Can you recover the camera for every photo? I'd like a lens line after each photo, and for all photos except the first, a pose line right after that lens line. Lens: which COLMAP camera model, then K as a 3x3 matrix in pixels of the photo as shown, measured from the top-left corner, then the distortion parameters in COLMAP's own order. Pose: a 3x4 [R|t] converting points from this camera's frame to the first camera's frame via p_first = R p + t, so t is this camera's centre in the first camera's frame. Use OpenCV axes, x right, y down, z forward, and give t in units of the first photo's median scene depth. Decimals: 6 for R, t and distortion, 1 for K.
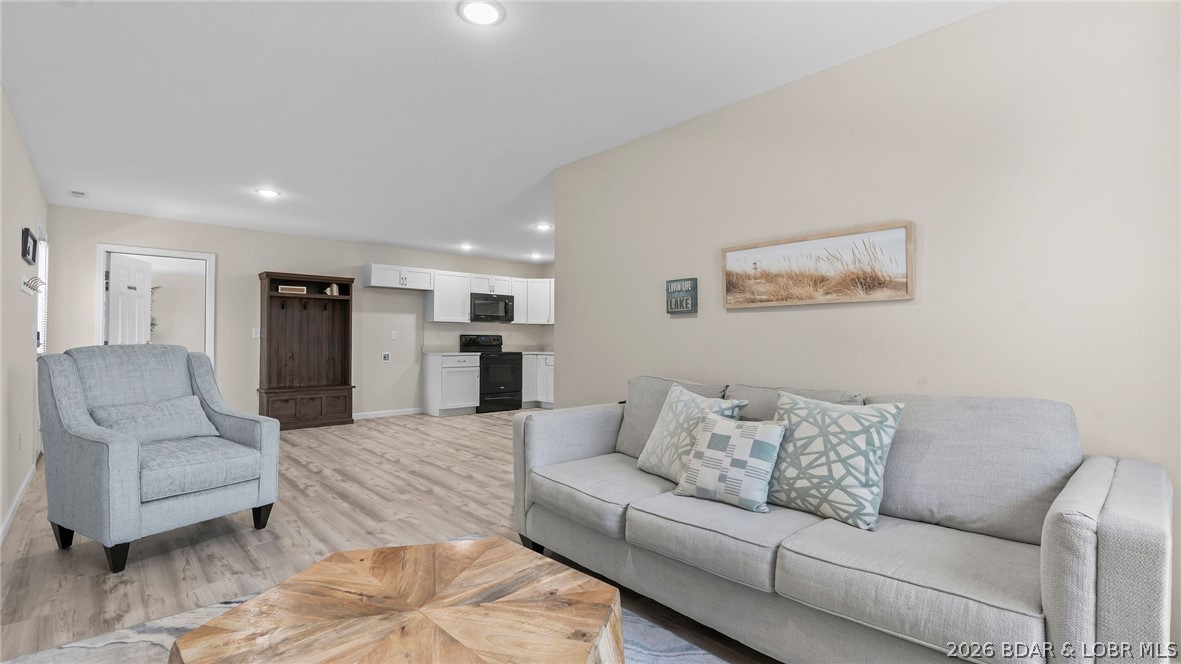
lens RADIAL K [[533.6, 0, 591.6], [0, 533.6, 336.3], [0, 0, 1]] dist [-0.010940, 0.002818]
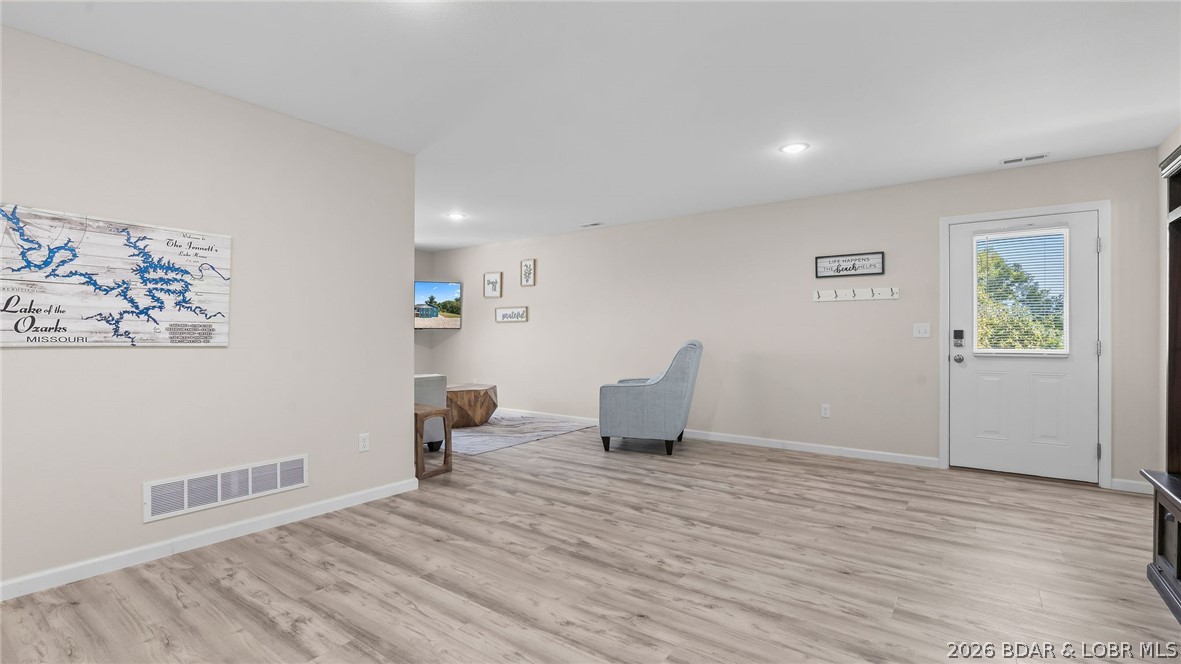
lens RADIAL K [[533.6, 0, 586.3], [0, 533.6, 334.2], [0, 0, 1]] dist [-0.010940, 0.002818]
pose [[-0.985247, -0.007759, -0.170962, -0.116318], [-0.006654, 0.999953, -0.007036, 0.005859], [0.171009, -0.005795, -0.985252, 1.098017]]
